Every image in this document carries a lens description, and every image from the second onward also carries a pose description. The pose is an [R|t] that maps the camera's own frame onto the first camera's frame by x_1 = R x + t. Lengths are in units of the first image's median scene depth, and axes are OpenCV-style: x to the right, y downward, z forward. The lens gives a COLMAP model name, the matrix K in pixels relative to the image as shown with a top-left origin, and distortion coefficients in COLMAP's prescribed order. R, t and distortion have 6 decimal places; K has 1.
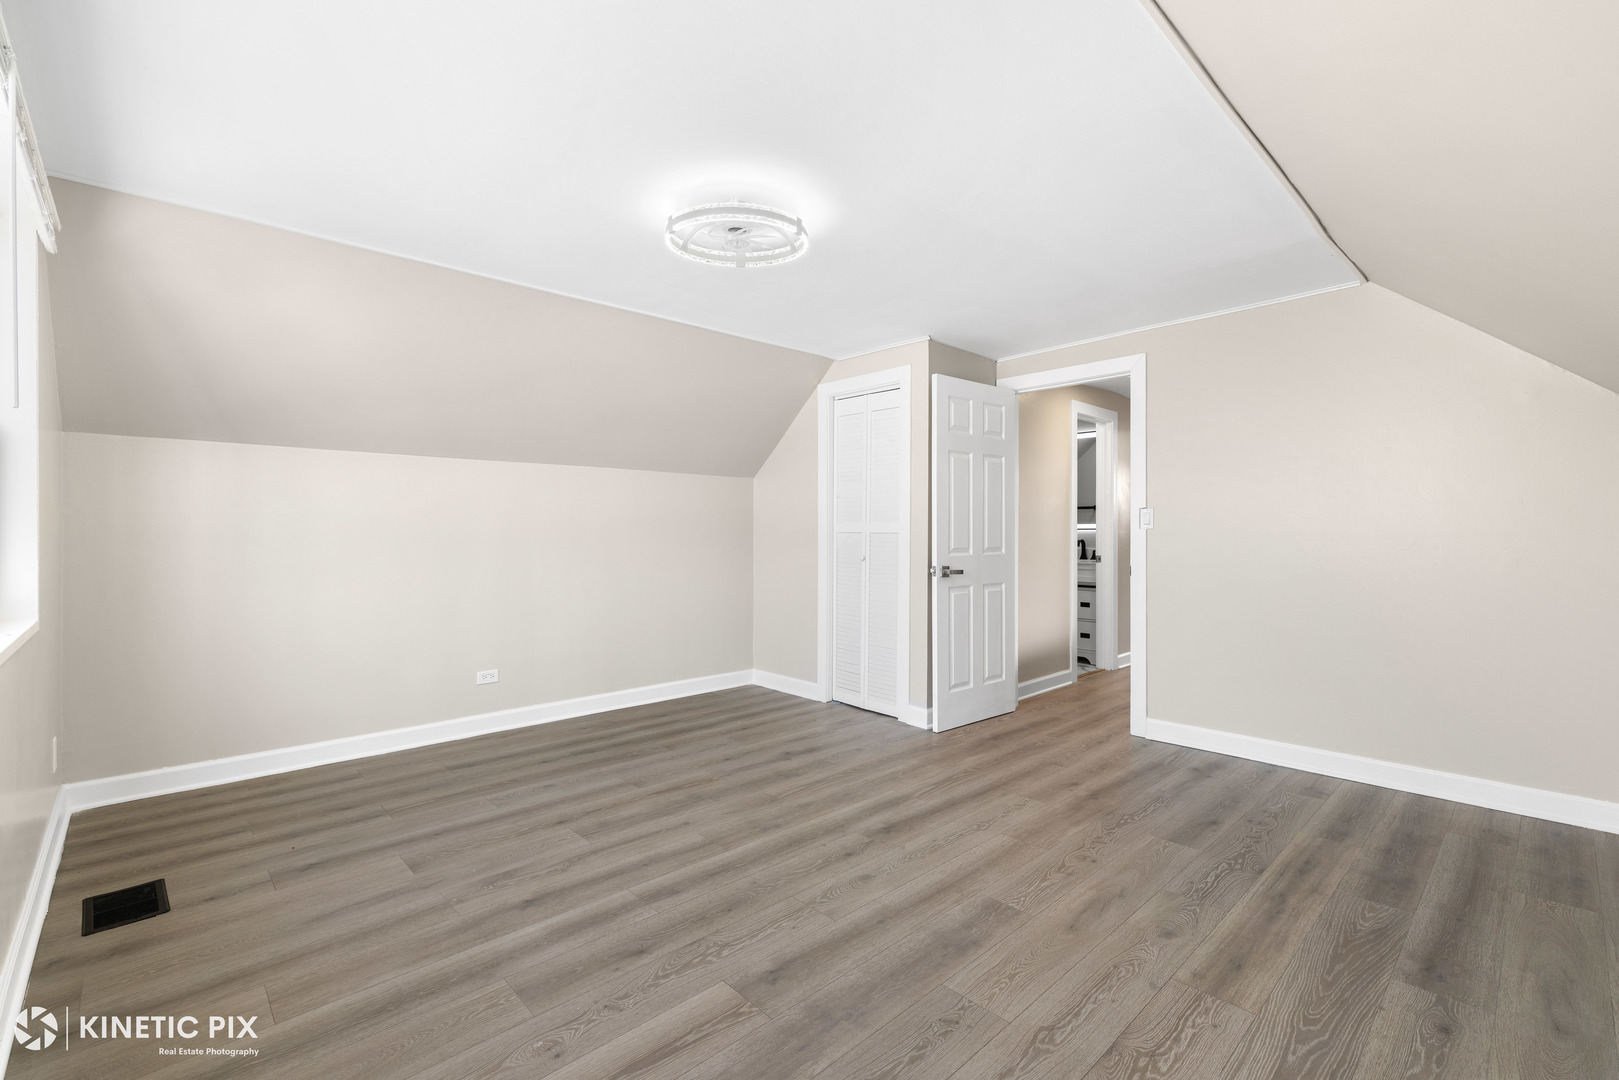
lens RADIAL K [[714.9, 0, 808.7], [0, 714.9, 540.9], [0, 0, 1]] dist [-0.000346, 0.000295]
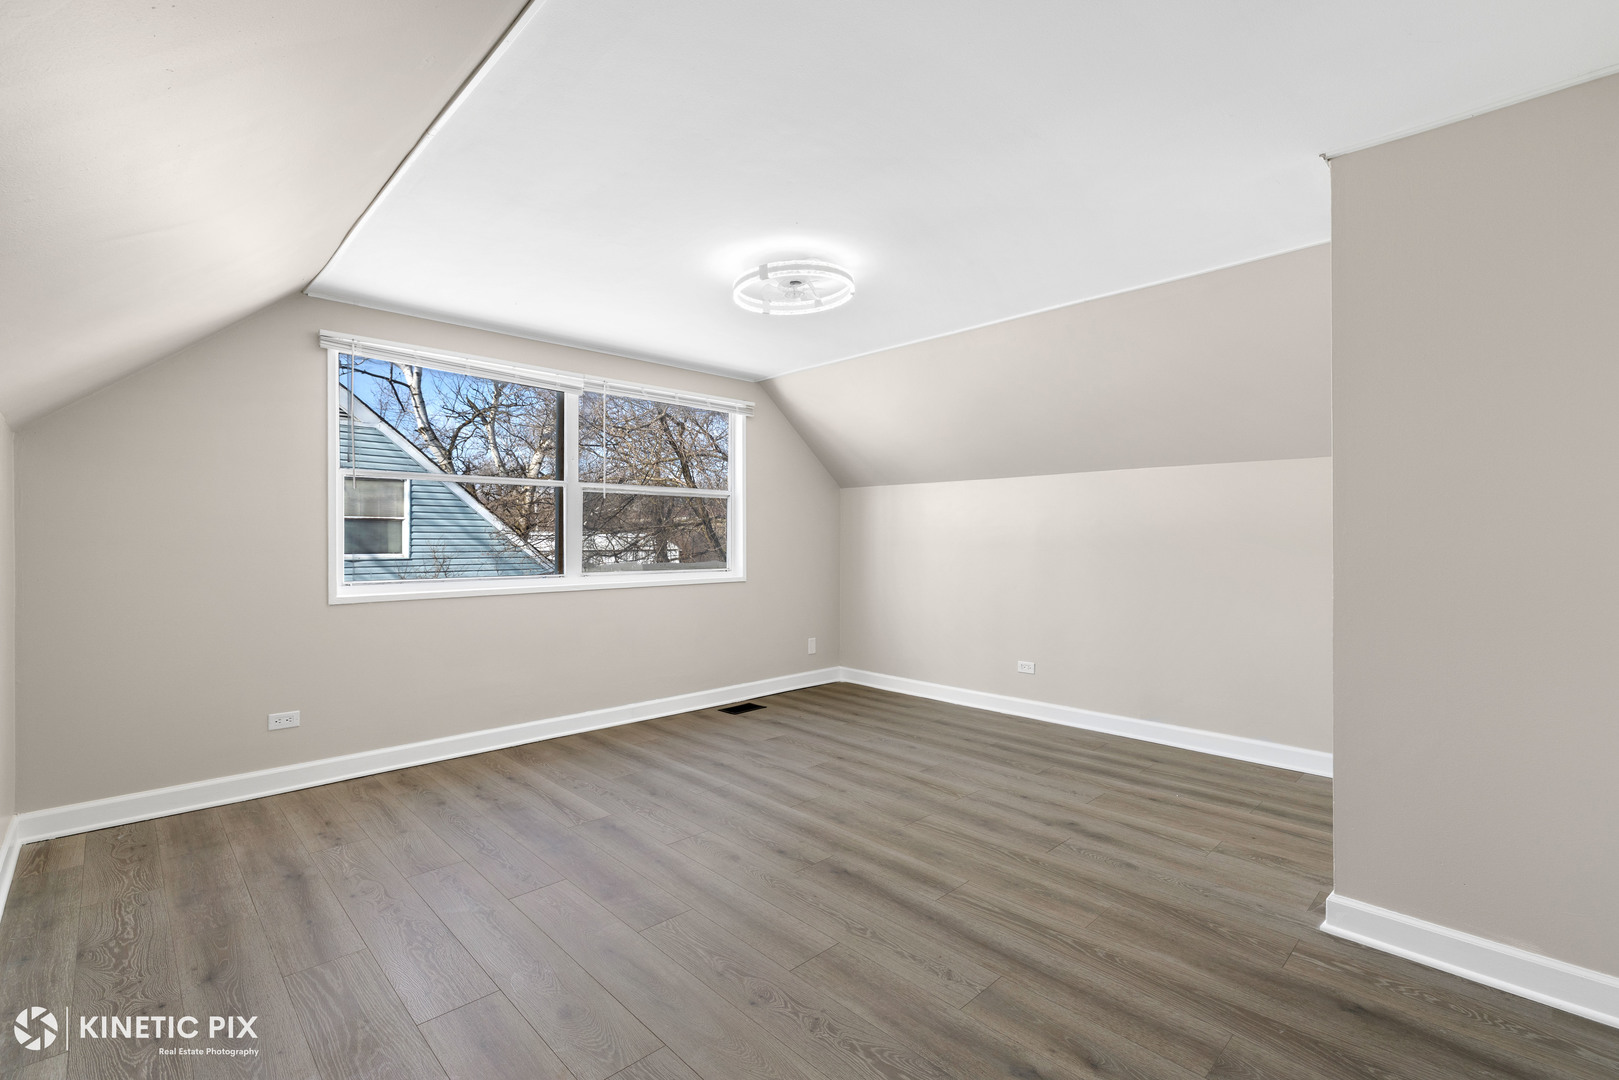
lens RADIAL K [[714.9, 0, 807.1], [0, 714.9, 531.5], [0, 0, 1]] dist [-0.000346, 0.000295]
pose [[0.009104, -0.010257, -0.999906, 0.904526], [-0.013222, 0.999859, -0.010377, -0.011781], [0.999871, 0.013316, 0.008968, 0.844283]]
